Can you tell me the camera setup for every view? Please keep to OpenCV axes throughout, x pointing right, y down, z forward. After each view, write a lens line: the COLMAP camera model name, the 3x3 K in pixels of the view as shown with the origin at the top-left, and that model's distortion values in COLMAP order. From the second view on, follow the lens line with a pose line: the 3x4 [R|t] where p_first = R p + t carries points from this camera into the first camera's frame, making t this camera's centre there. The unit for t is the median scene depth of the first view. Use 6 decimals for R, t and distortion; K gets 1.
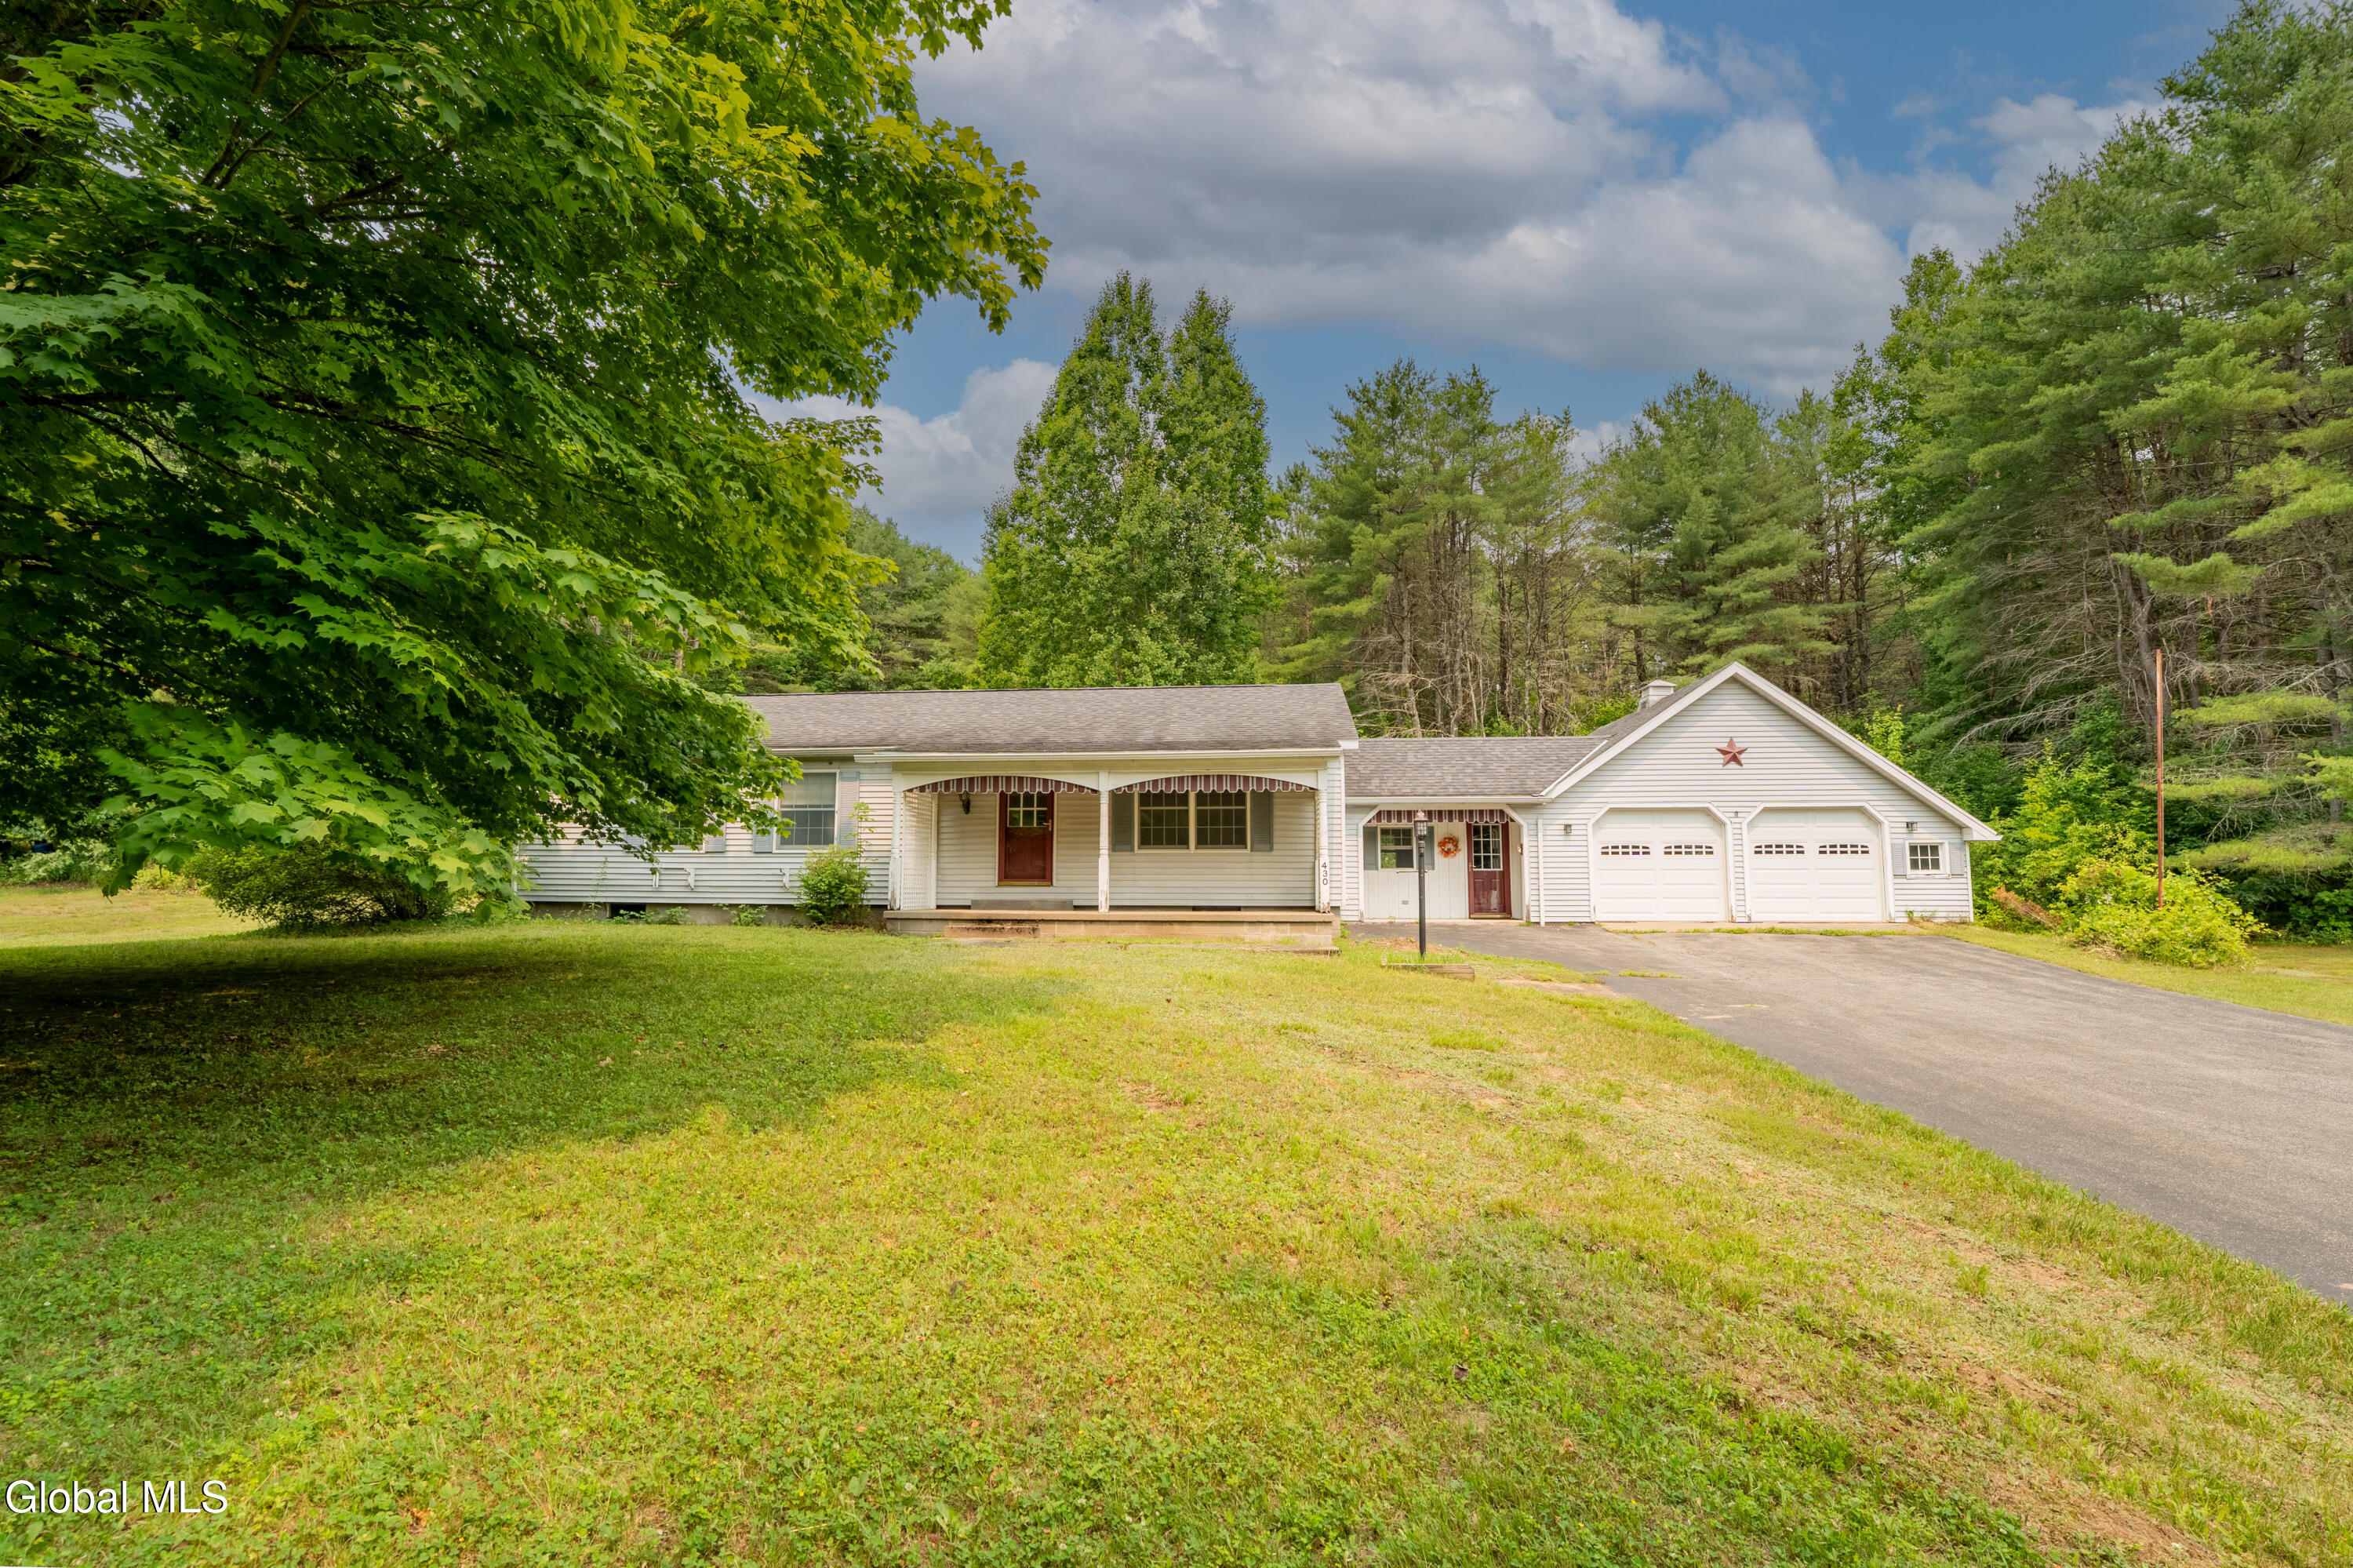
lens RADIAL K [[971.3, 0, 1171.9], [0, 971.3, 780.1], [0, 0, 1]] dist [-0.026869, 0.001886]
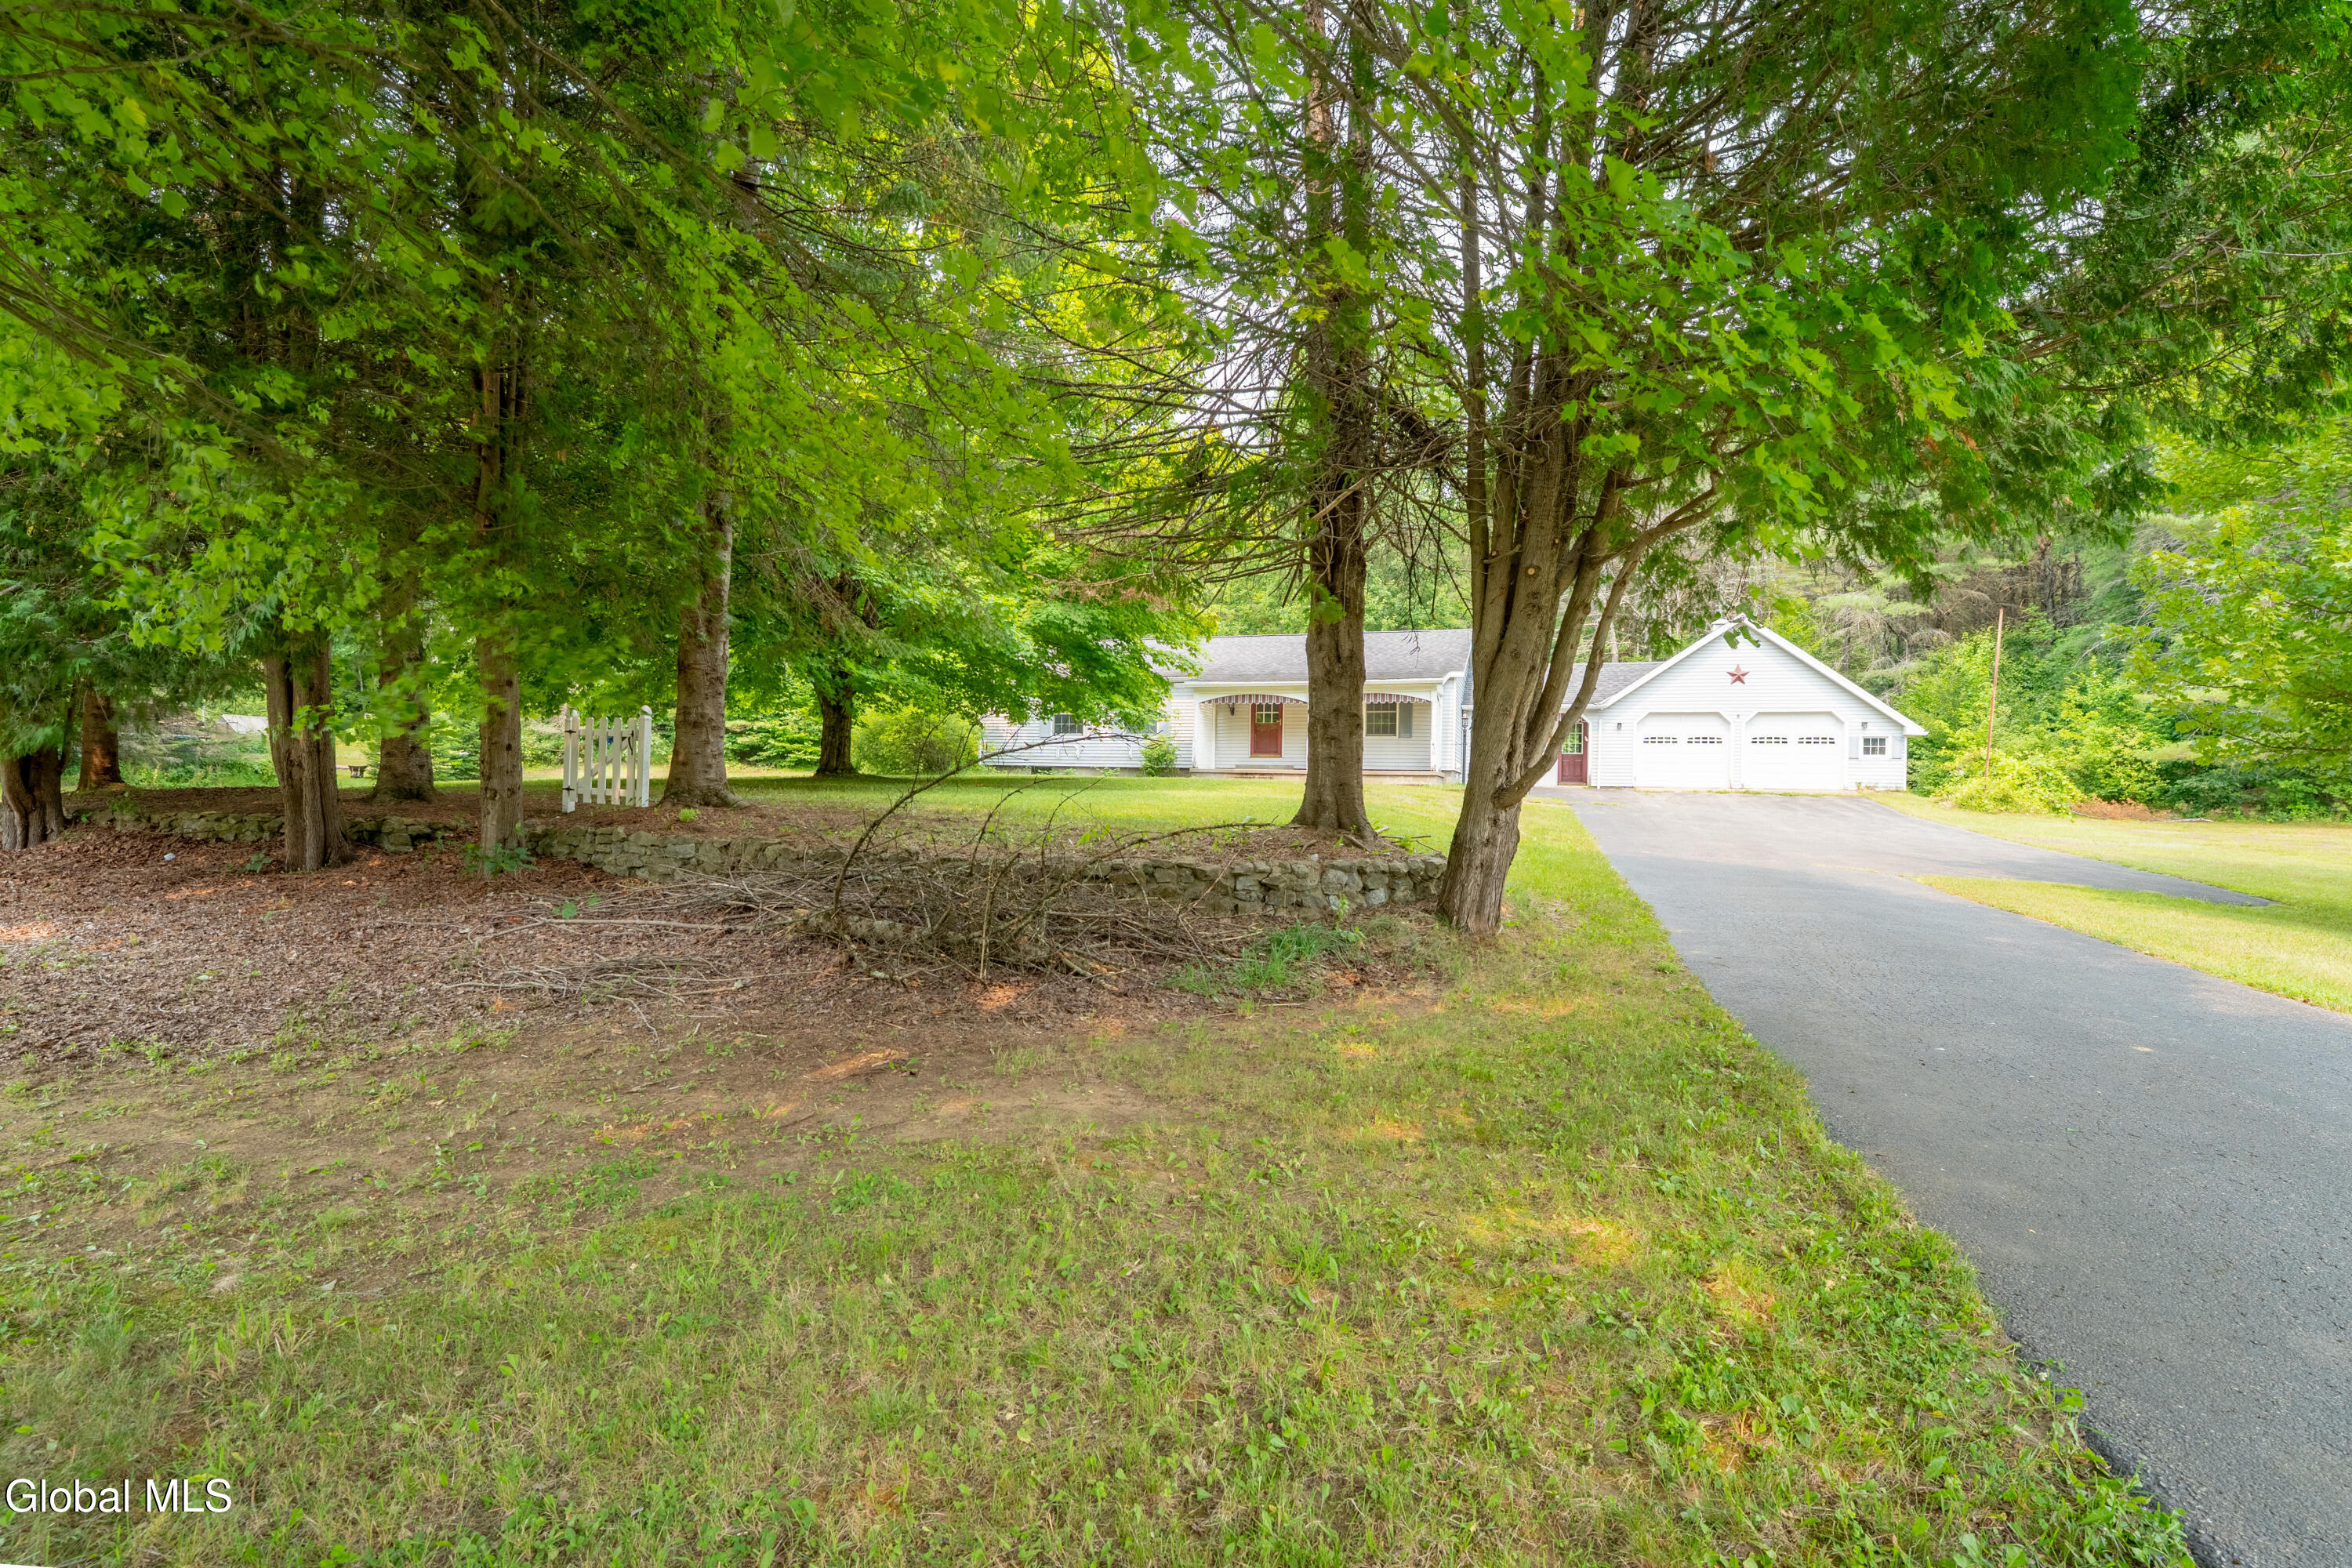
lens RADIAL K [[970.8, 0, 1176.1], [0, 970.8, 778.4], [0, 0, 1]] dist [-0.026869, 0.001886]
pose [[0.970968, 0.014897, -0.238746, 0.104844], [0.008936, 0.995103, 0.098435, -0.025052], [0.239043, -0.097710, 0.966080, -0.701884]]
